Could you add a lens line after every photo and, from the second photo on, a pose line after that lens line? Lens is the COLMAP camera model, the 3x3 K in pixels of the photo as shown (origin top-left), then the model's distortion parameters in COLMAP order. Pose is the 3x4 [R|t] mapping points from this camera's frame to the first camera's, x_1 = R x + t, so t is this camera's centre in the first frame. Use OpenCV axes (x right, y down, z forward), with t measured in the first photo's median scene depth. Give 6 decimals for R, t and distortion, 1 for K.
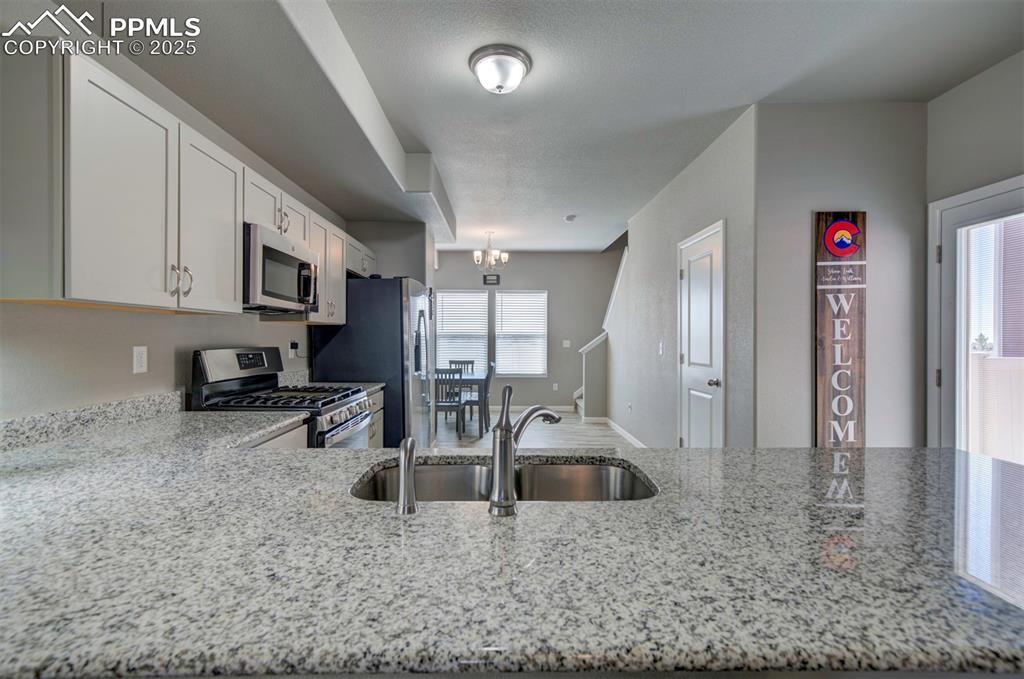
lens RADIAL K [[455.9, 0, 512.0], [0, 455.9, 339.5], [0, 0, 1]] dist [0.009757, 0.001199]
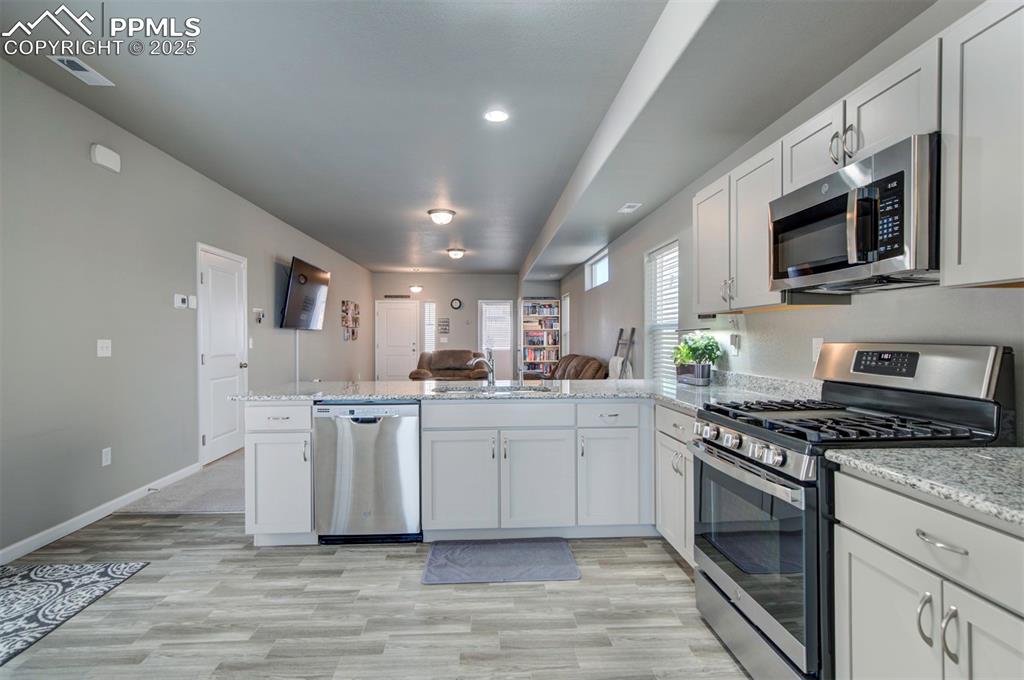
lens RADIAL K [[487.8, 0, 512.0], [0, 487.8, 340.0], [0, 0, 1]] dist [0.016075, 0.000481]
pose [[-0.999112, -0.000568, -0.042128, 0.000609], [-0.000913, 0.999966, 0.008167, 0.006836], [0.042121, 0.008198, -0.999079, 1.539276]]
